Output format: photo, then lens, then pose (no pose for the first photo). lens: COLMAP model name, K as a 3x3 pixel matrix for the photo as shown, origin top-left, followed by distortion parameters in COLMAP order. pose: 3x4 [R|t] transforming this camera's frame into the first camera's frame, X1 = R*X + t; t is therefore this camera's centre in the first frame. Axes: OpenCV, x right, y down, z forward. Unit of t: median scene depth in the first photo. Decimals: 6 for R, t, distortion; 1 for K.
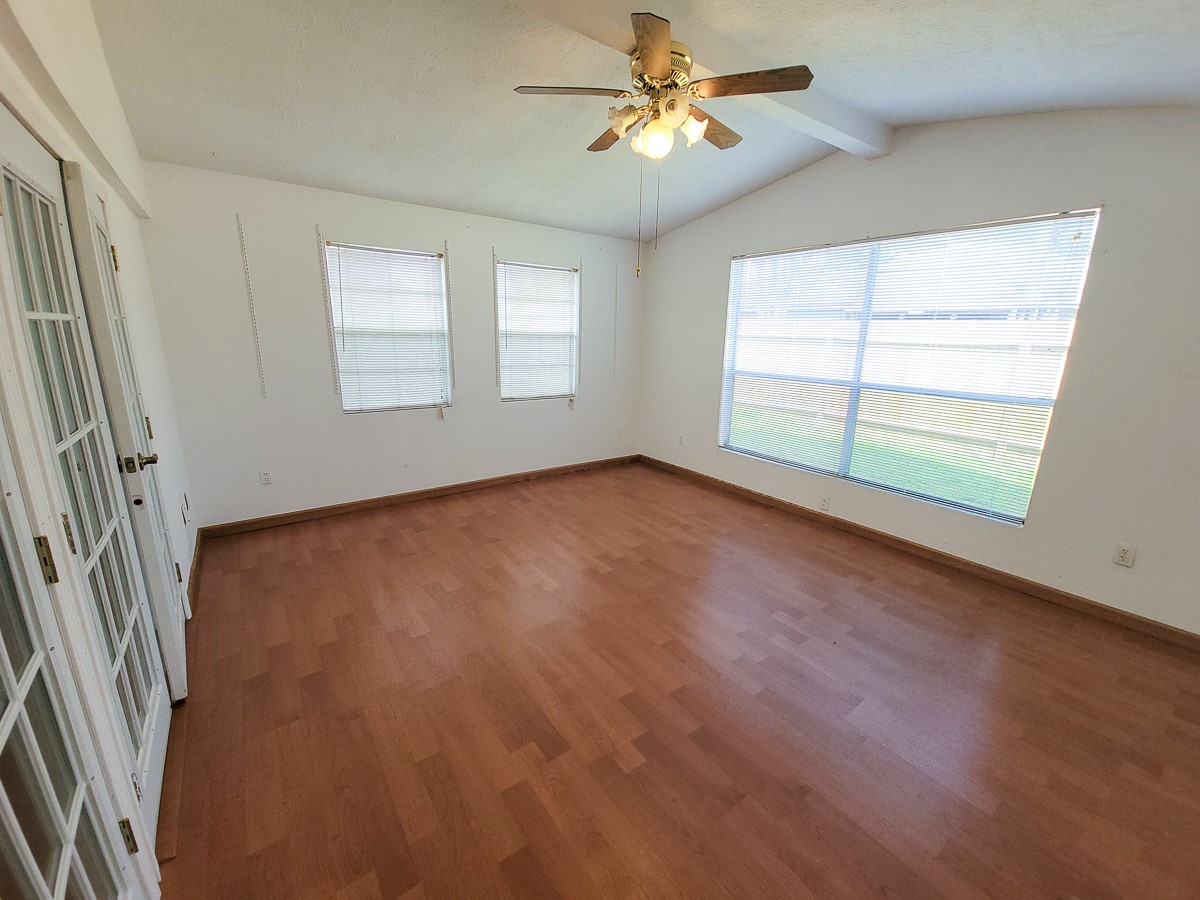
lens RADIAL K [[486.9, 0, 600.0], [0, 486.9, 450.0], [0, 0, 1]] dist [-0.004052, -0.000010]
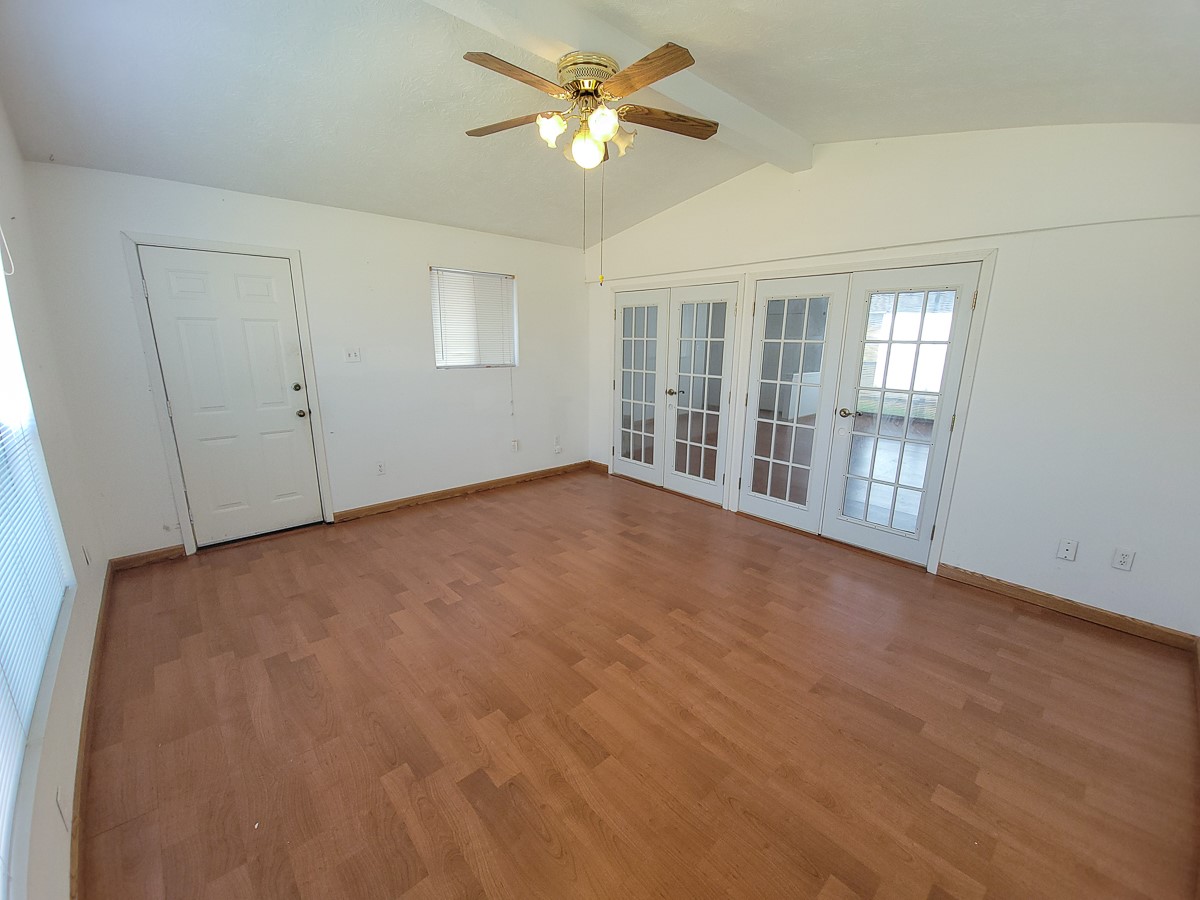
lens RADIAL K [[486.9, 0, 600.0], [0, 486.9, 450.0], [0, 0, 1]] dist [-0.004052, -0.000010]
pose [[-0.994038, -0.007209, -0.108798, 0.133389], [-0.055446, 0.892593, 0.447441, -0.358888], [0.093887, 0.450805, -0.887671, 1.460319]]
